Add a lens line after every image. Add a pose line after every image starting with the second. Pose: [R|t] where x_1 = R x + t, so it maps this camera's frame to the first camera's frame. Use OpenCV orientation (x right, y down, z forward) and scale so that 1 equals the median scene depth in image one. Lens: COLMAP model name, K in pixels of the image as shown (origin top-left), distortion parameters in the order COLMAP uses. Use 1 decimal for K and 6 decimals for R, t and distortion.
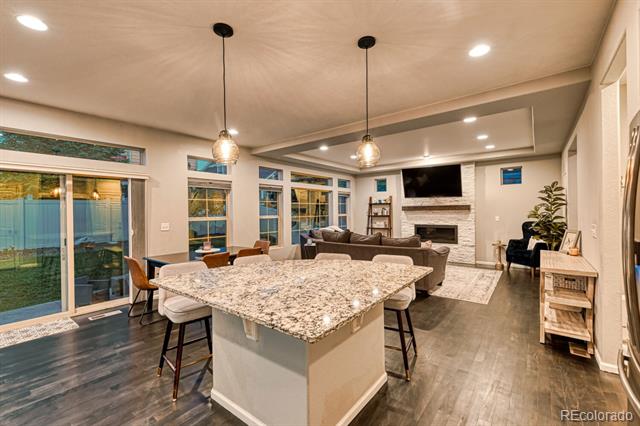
lens RADIAL K [[278.0, 0, 313.1], [0, 278.0, 211.6], [0, 0, 1]] dist [-0.005099, -0.003276]
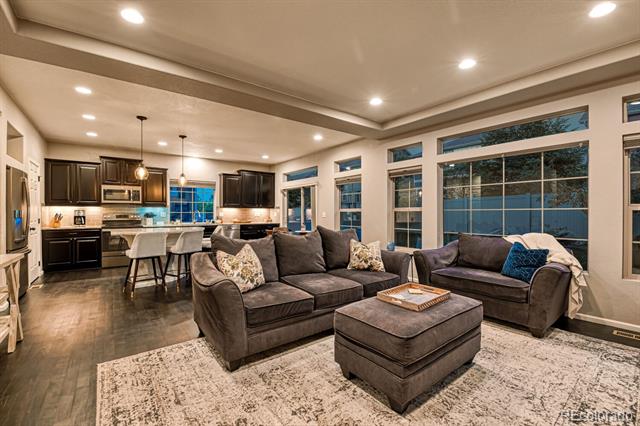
lens RADIAL K [[278.0, 0, 317.3], [0, 278.0, 215.1], [0, 0, 1]] dist [-0.005099, -0.003276]
pose [[-0.240576, 0.014275, -0.970525, 0.586760], [-0.003724, 0.999871, 0.015630, 0.019313], [0.970623, 0.007375, -0.240492, 0.869424]]
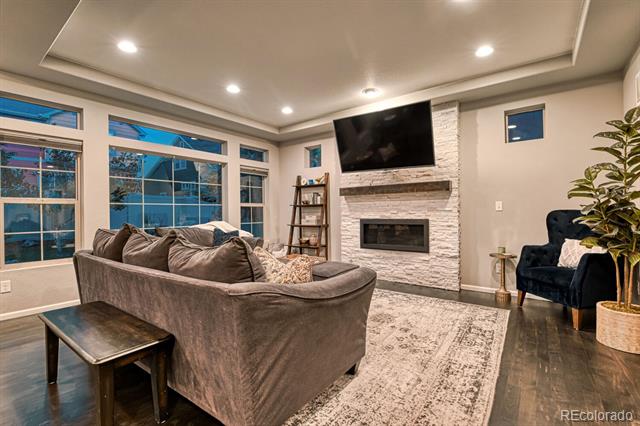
lens RADIAL K [[286.2, 0, 324.8], [0, 286.2, 210.1], [0, 0, 1]] dist [-0.004883, -0.002237]
pose [[0.998929, -0.000927, 0.046251, 0.291071], [0.001290, 0.999969, -0.007820, 0.035860], [-0.046242, 0.007872, 0.998899, 0.445751]]
